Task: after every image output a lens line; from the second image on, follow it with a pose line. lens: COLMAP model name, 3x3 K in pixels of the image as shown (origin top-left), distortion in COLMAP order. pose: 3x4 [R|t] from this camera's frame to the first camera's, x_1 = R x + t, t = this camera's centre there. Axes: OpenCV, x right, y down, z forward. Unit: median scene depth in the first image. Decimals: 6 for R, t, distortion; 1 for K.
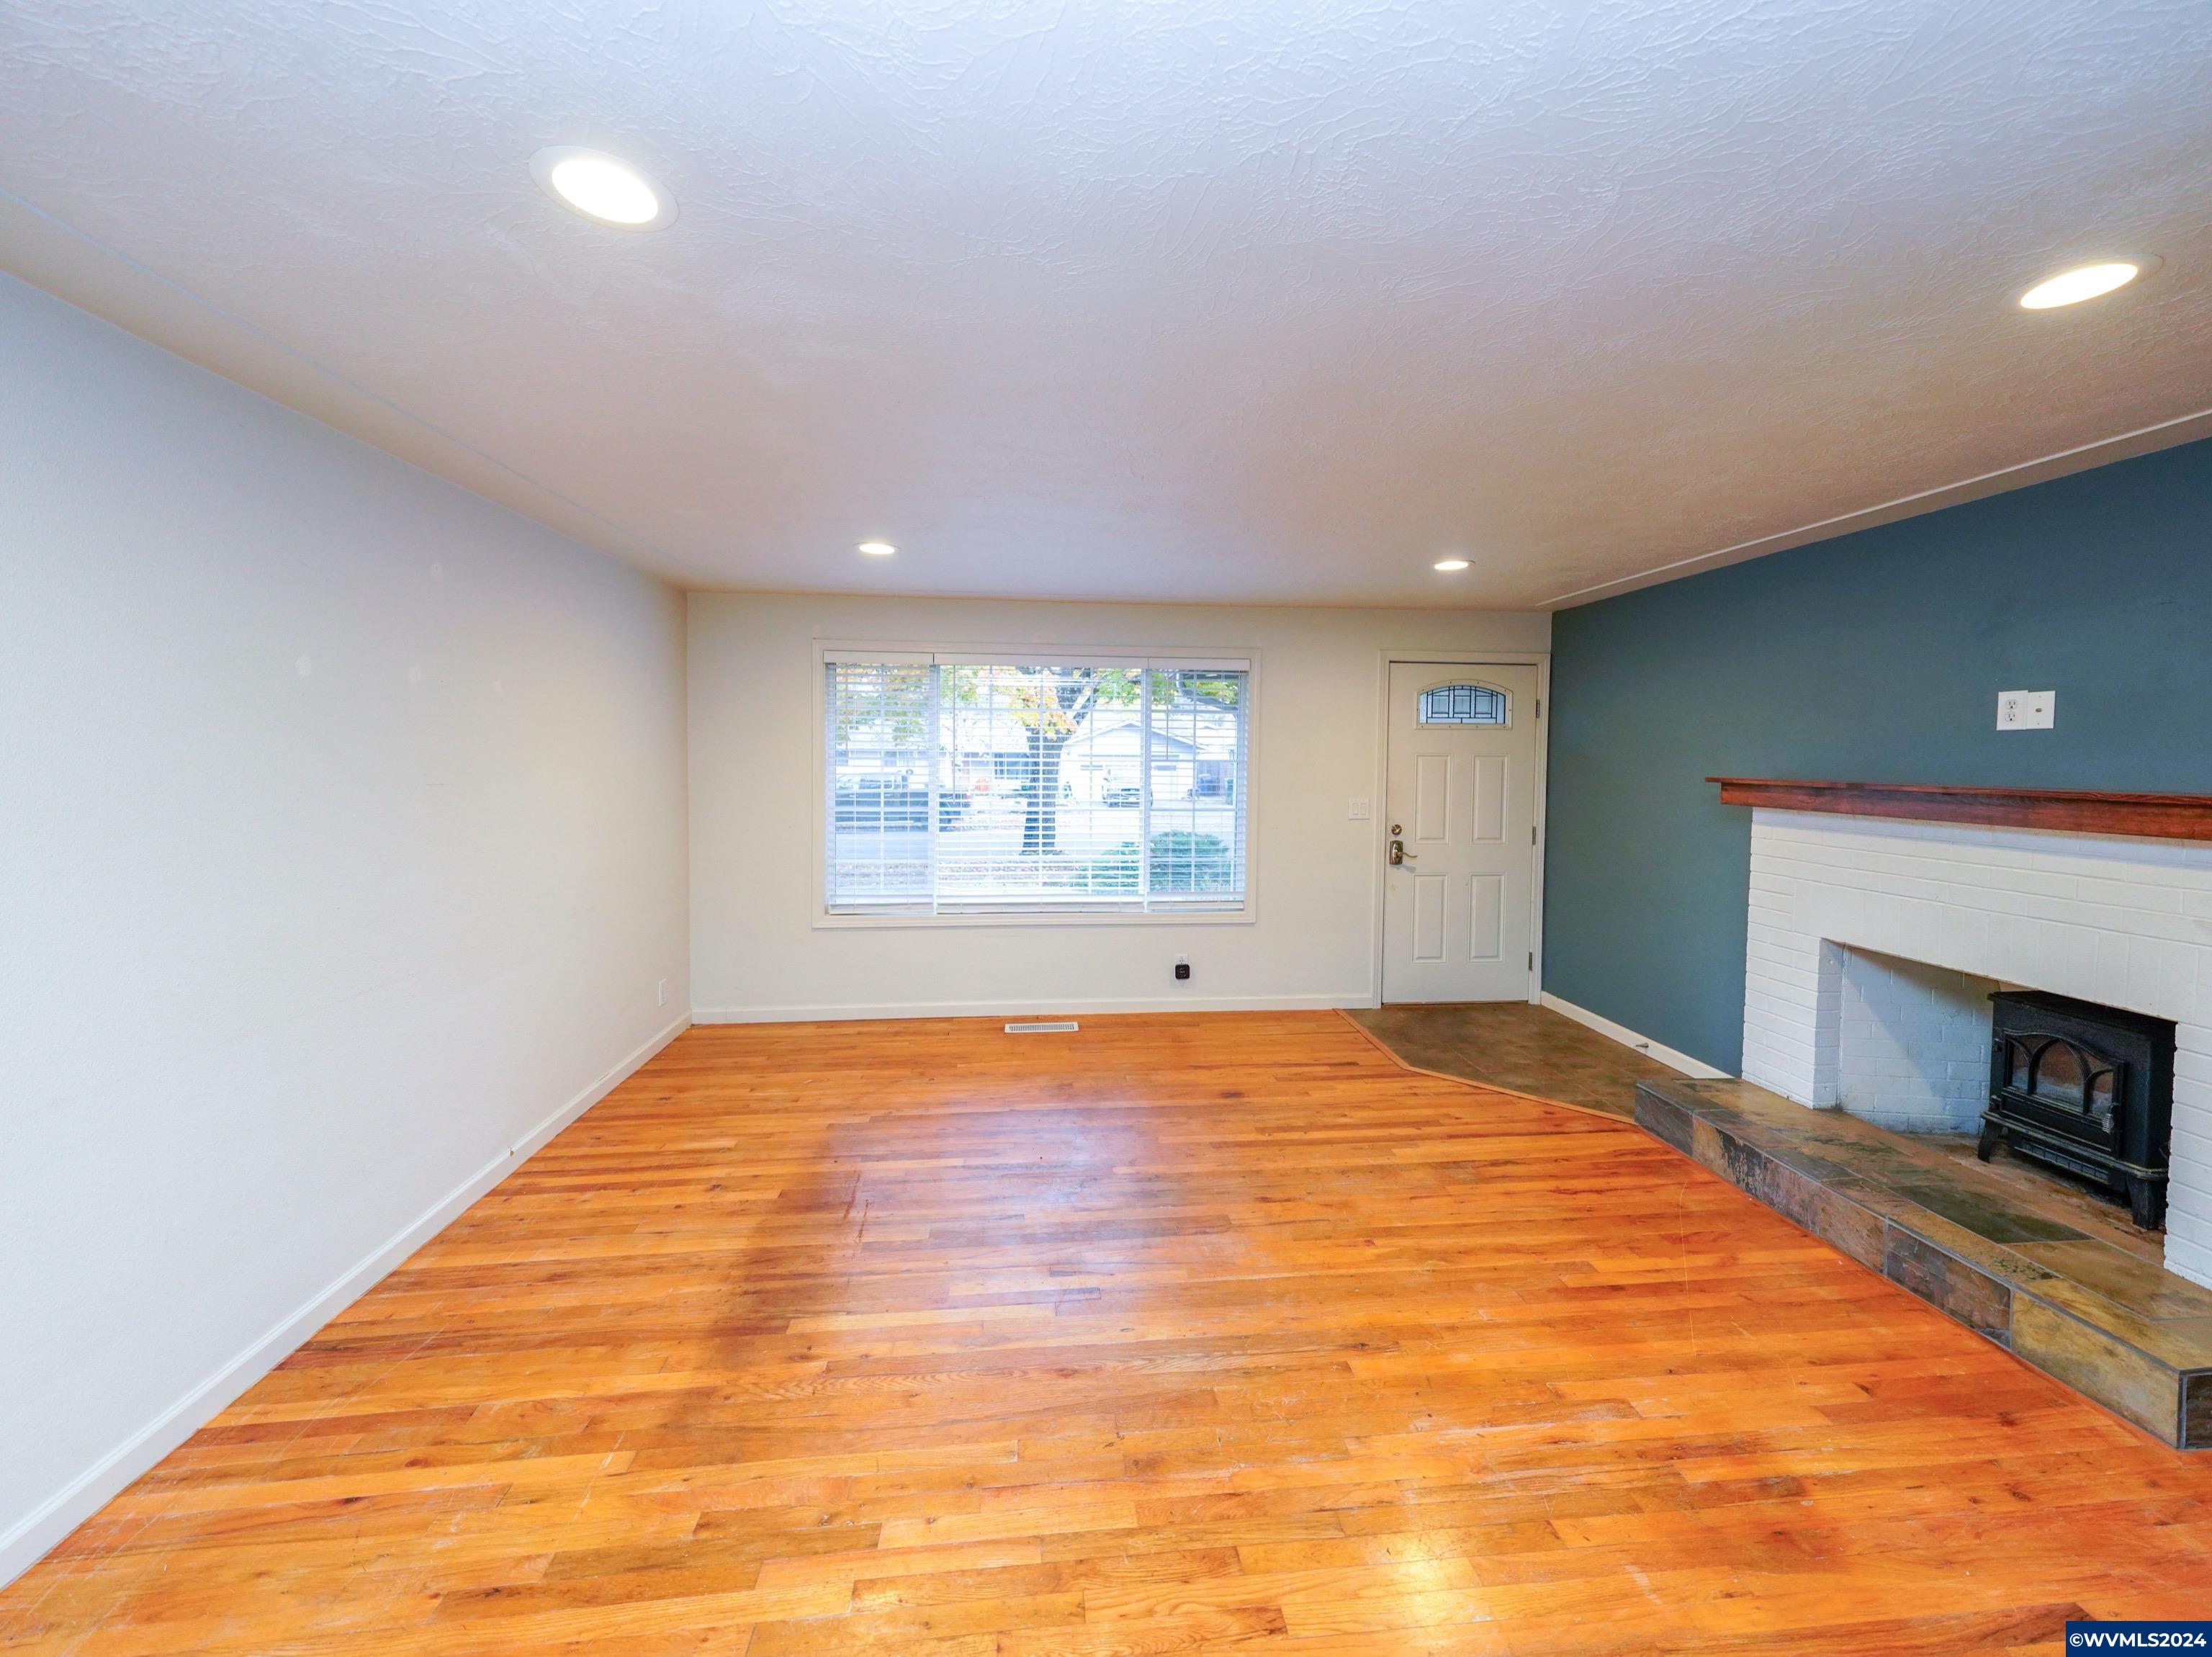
lens RADIAL K [[873.4, 0, 1109.6], [0, 873.4, 783.0], [0, 0, 1]] dist [0.013737, -0.000136]
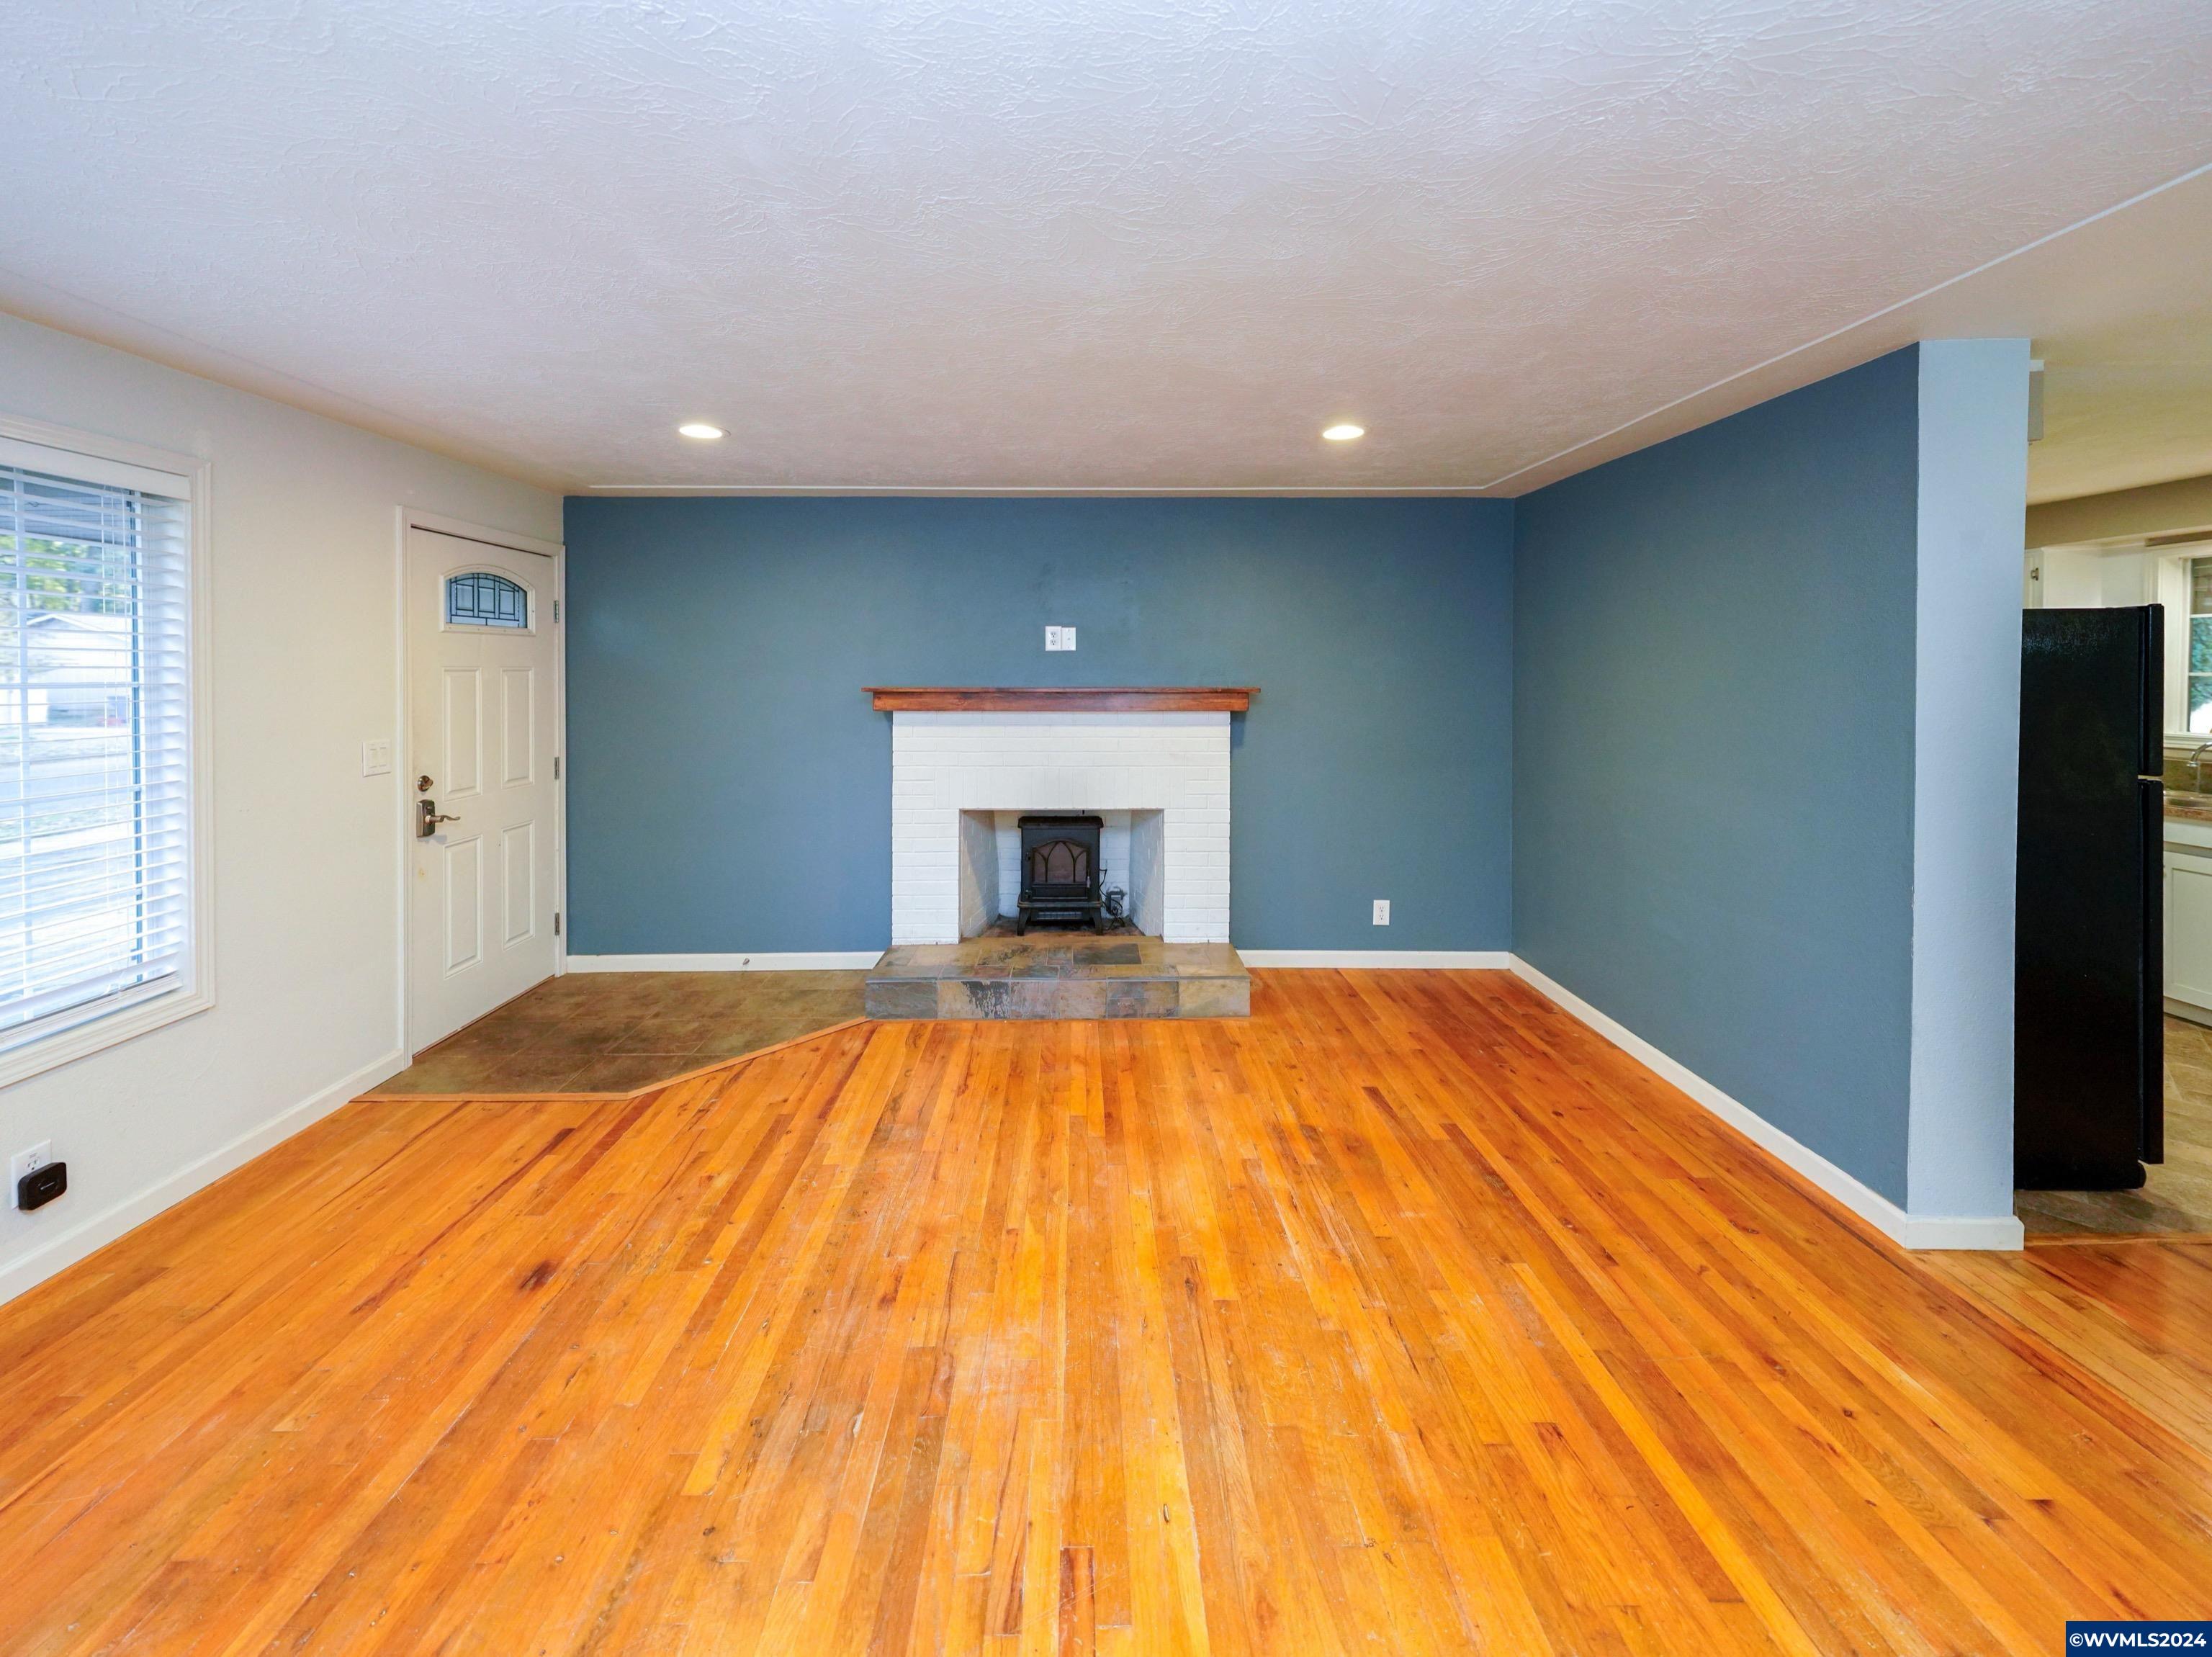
lens RADIAL K [[886.3, 0, 1103.8], [0, 886.3, 680.6], [0, 0, 1]] dist [0.013096, -0.000534]
pose [[0.081046, -0.020882, 0.996492, -0.488577], [0.035016, 0.999223, 0.018091, -0.029324], [-0.996095, 0.033427, 0.081714, 0.711010]]
